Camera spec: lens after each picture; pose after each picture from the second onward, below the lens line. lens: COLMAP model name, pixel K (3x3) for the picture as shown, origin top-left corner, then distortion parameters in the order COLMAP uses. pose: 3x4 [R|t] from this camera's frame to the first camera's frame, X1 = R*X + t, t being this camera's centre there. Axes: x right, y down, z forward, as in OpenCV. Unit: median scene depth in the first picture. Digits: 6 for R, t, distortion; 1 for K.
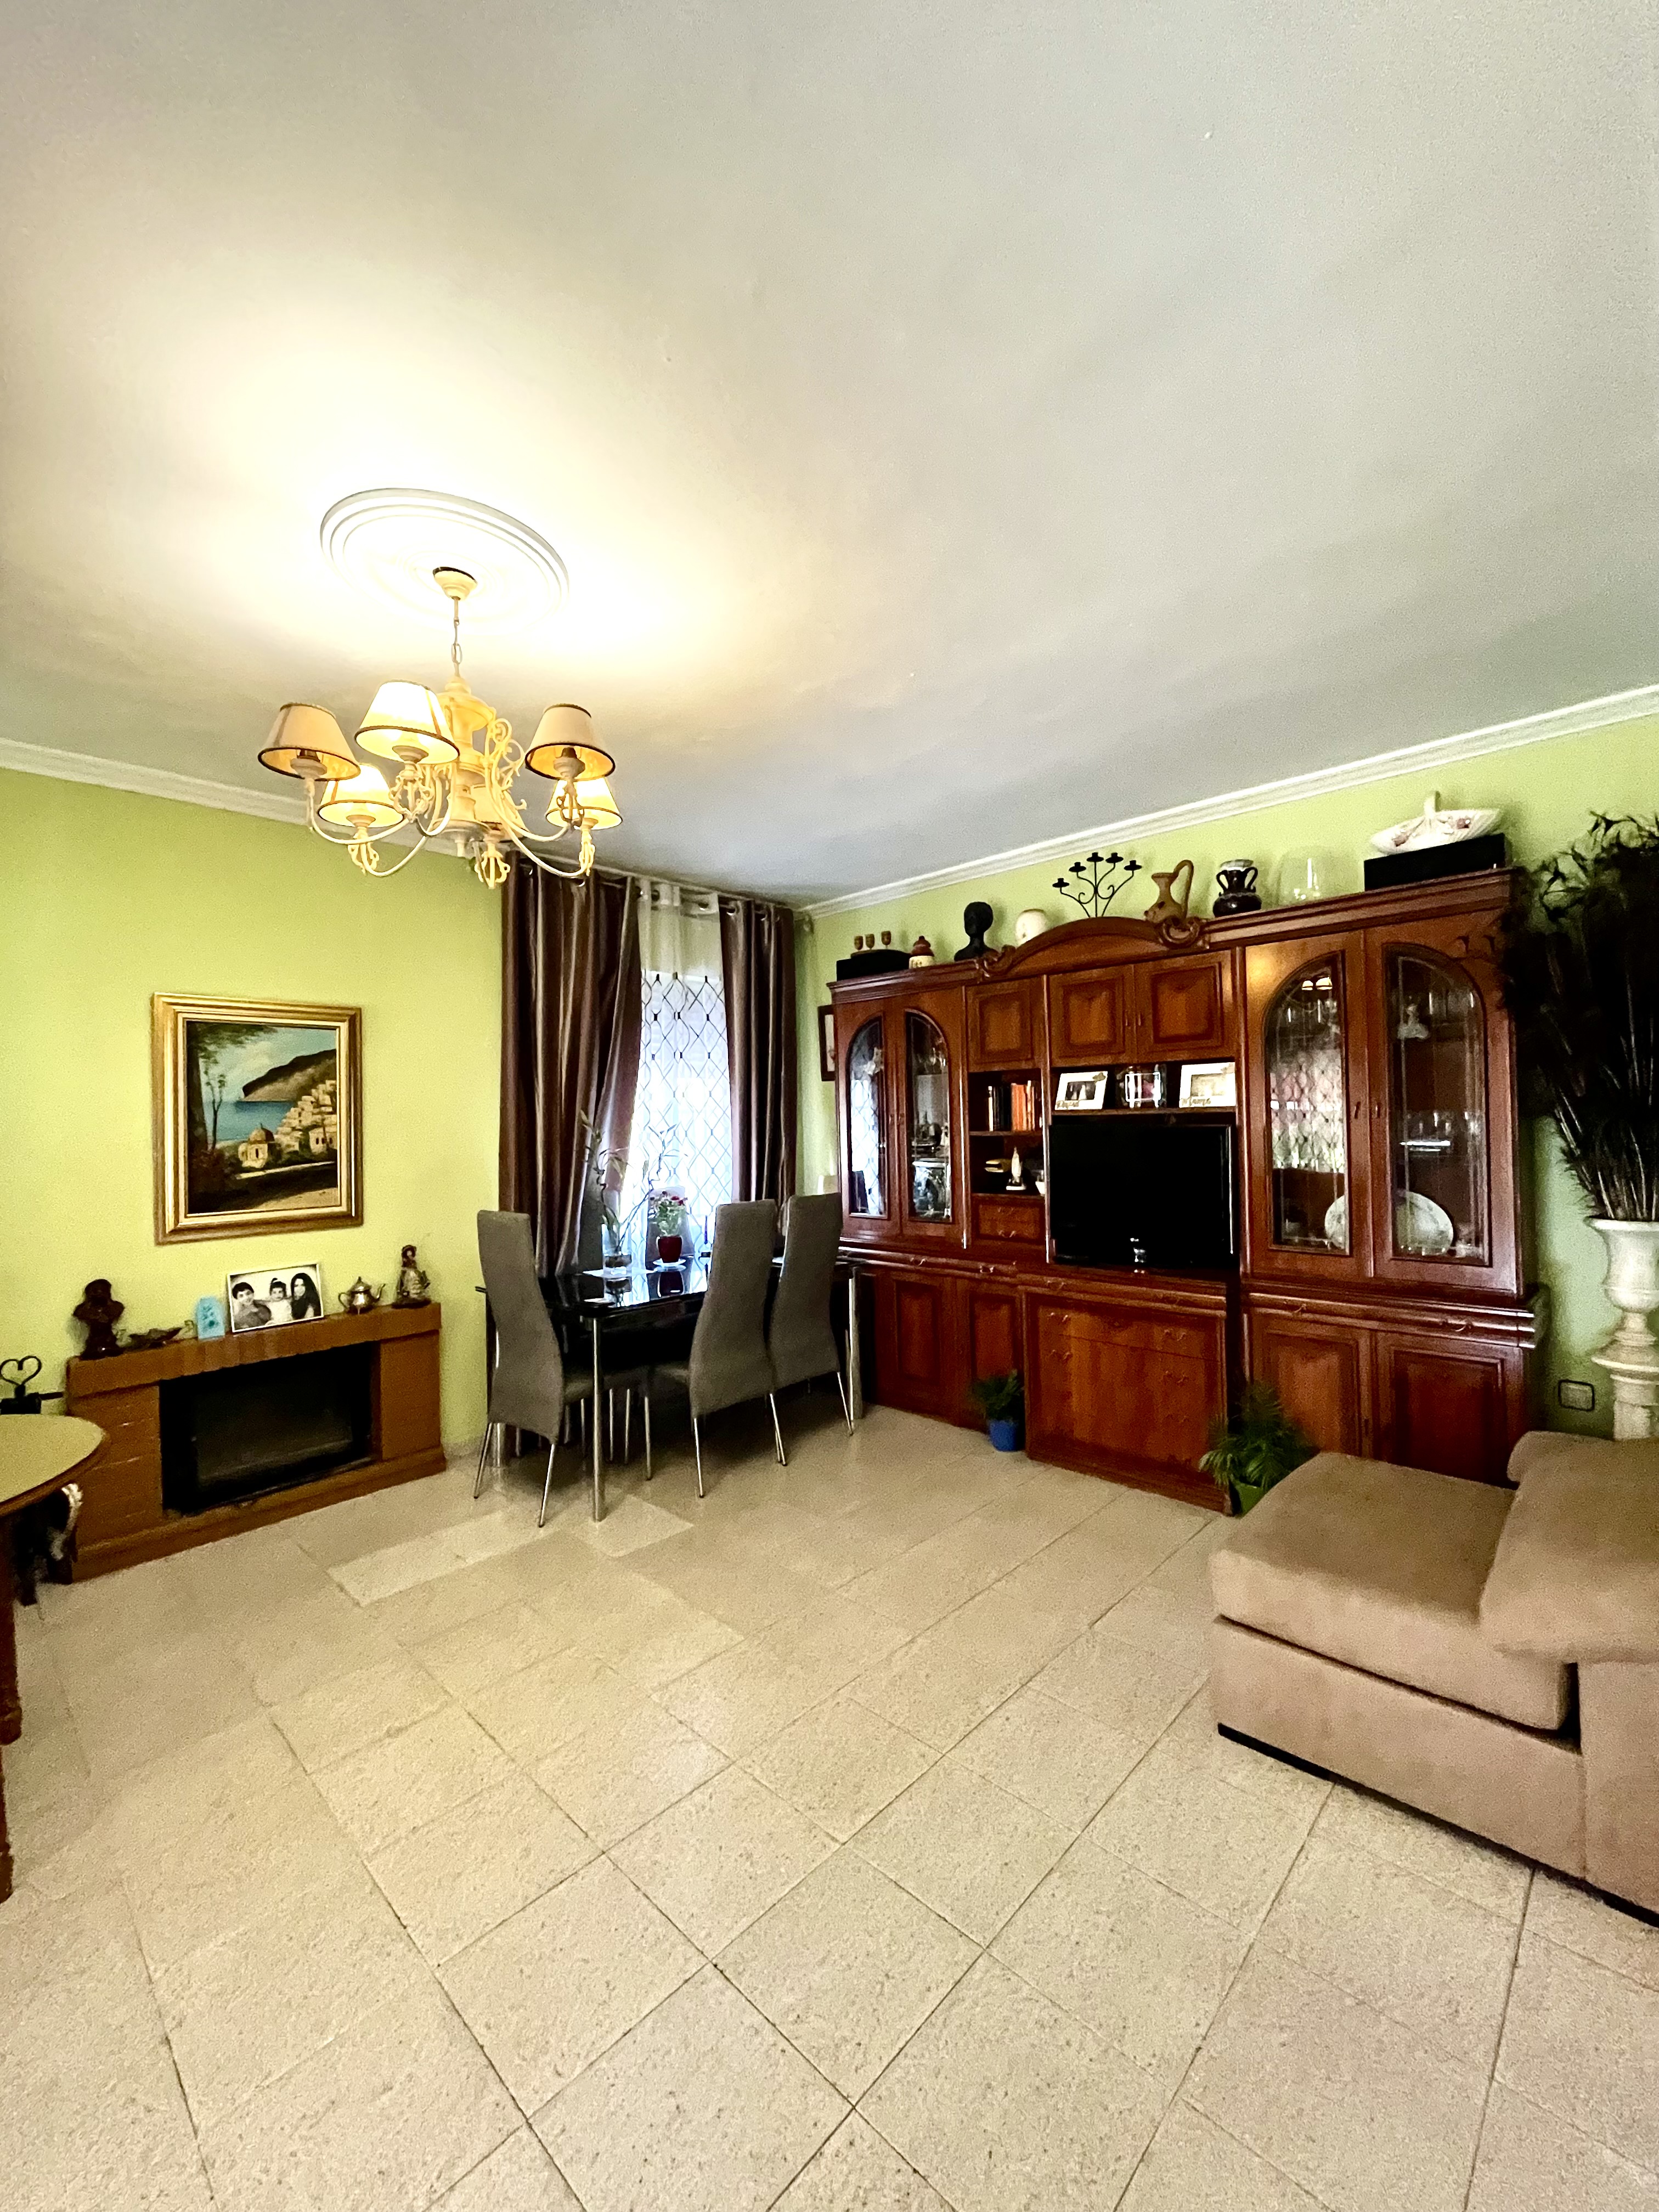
lens RADIAL K [[889.2, 0, 824.2], [0, 889.2, 1104.0], [0, 0, 1]] dist [-0.001870, 0.000452]
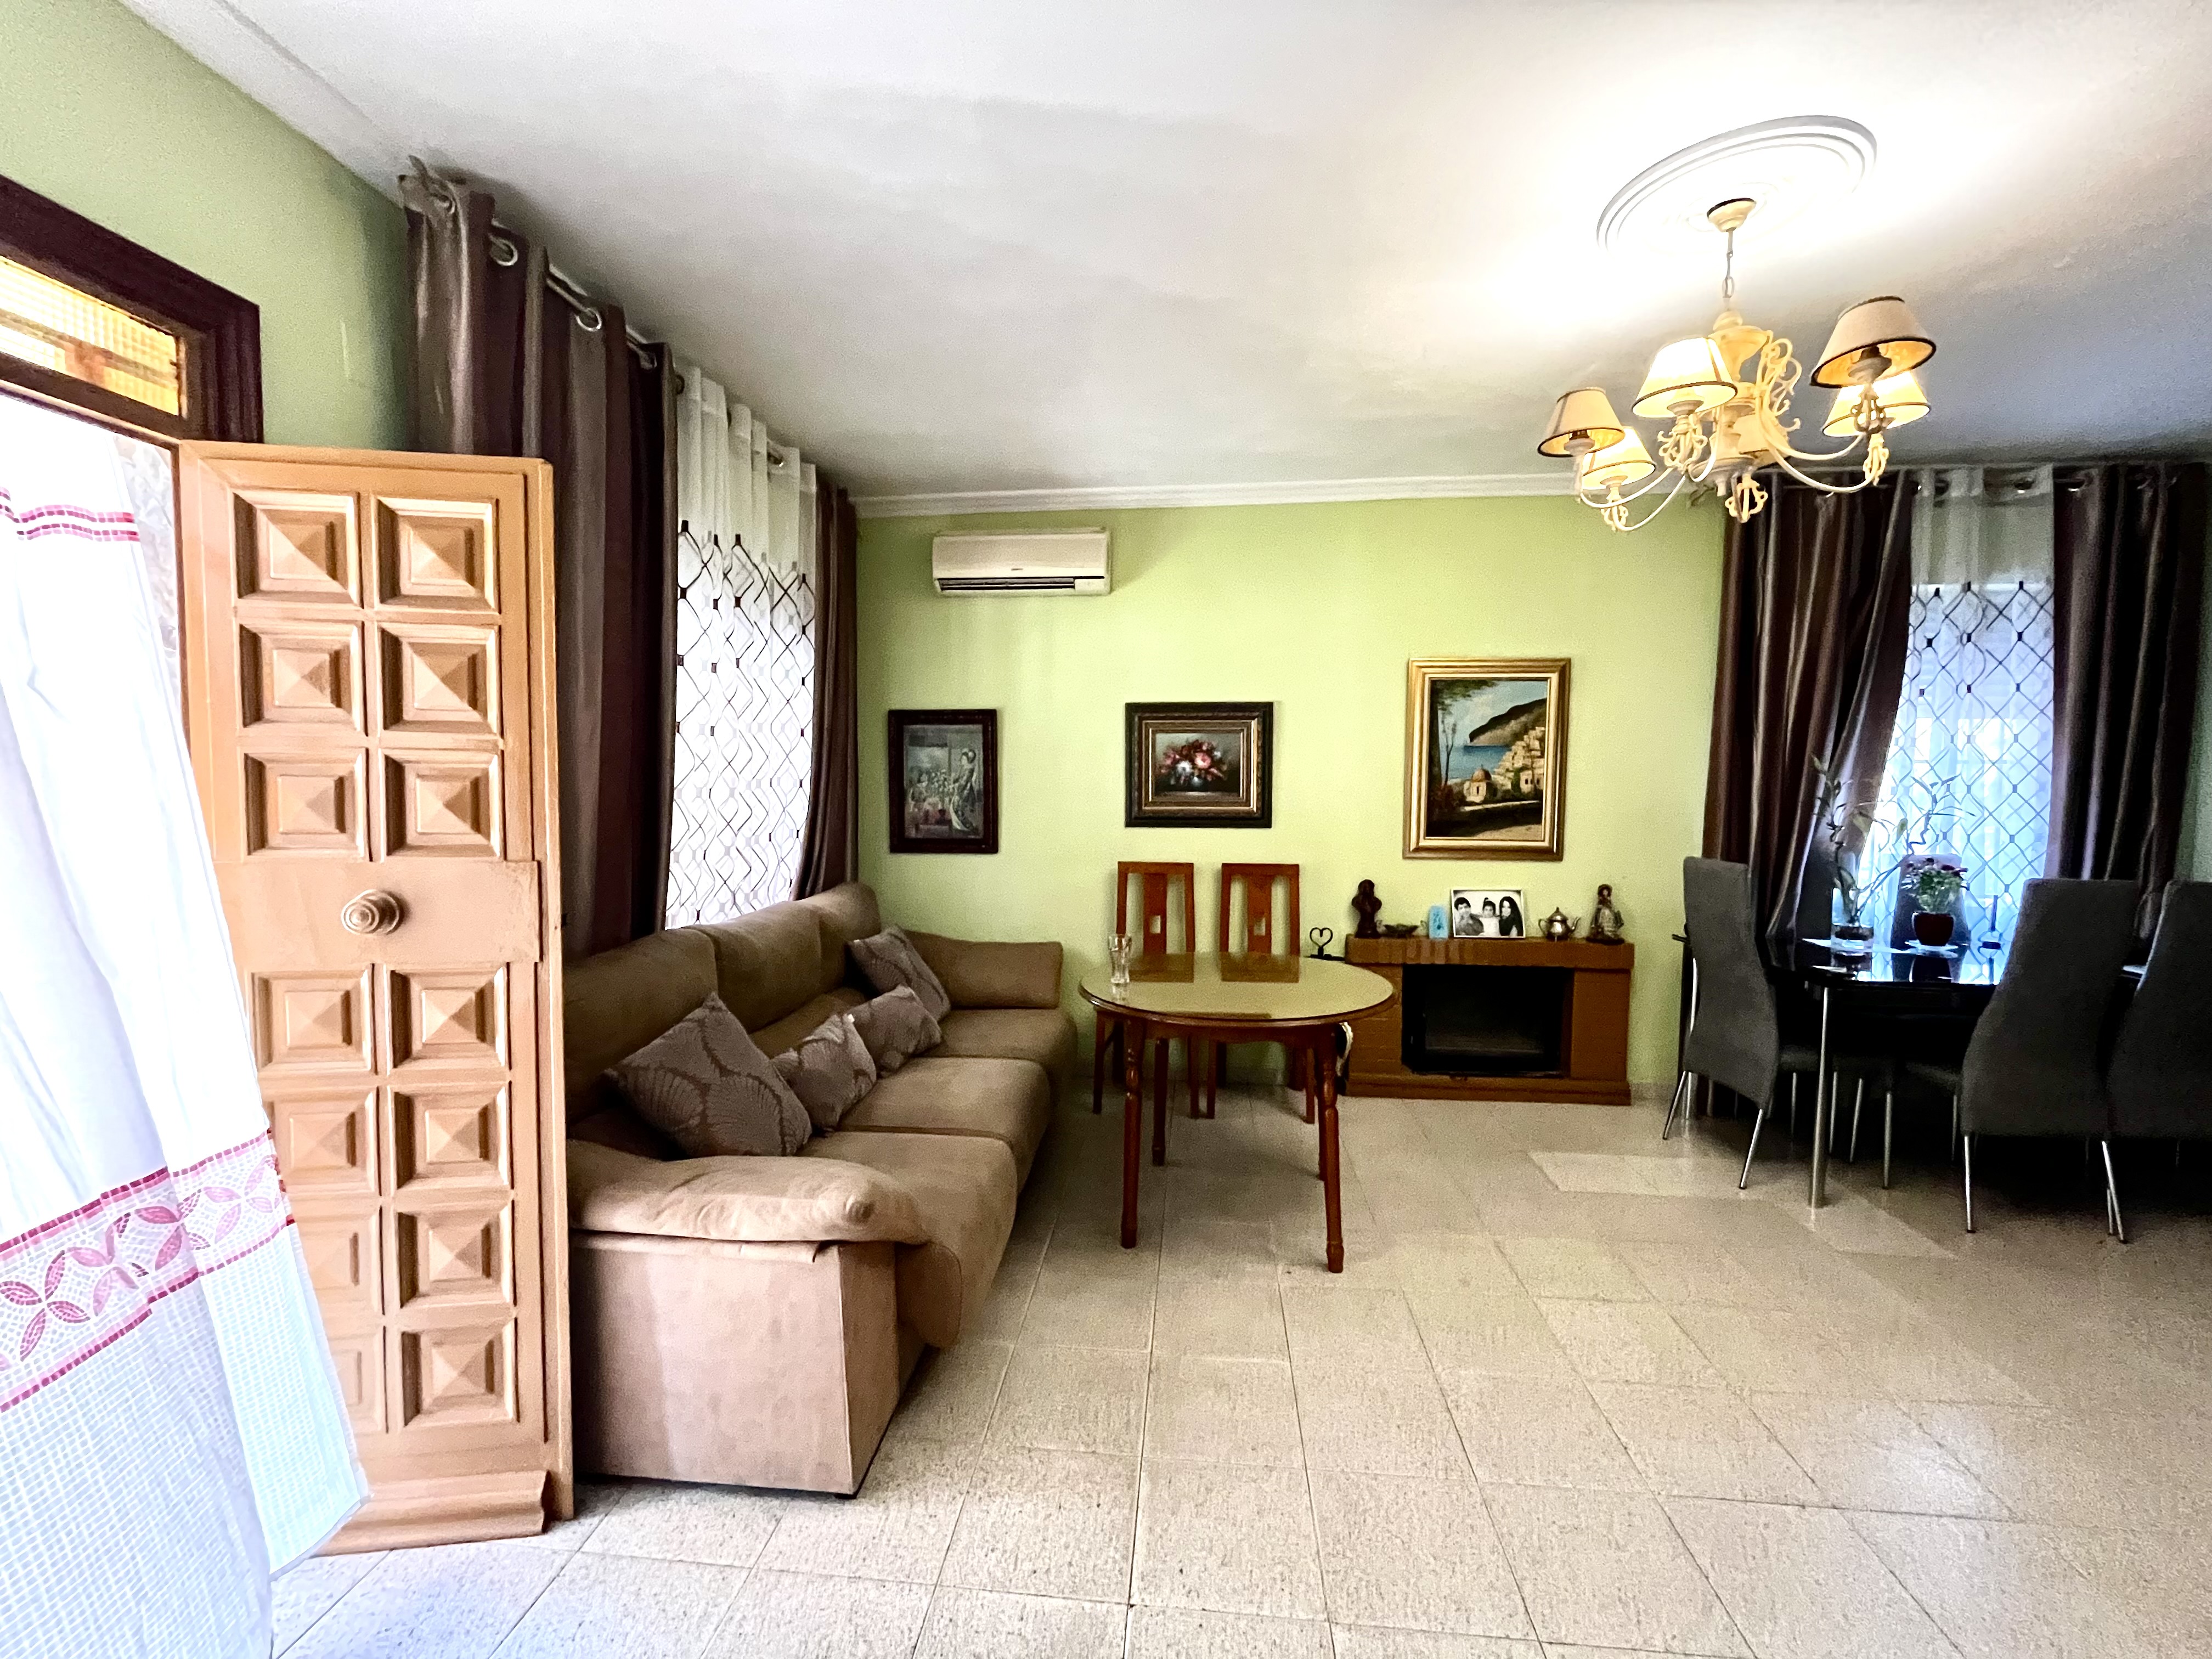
lens RADIAL K [[889.2, 0, 1117.4], [0, 889.2, 823.5], [0, 0, 1]] dist [-0.001870, 0.000452]
pose [[0.624017, 0.064710, -0.778727, -0.015632], [-0.007555, 0.997018, 0.076796, 0.011900], [0.781374, -0.042038, 0.622645, -0.103832]]
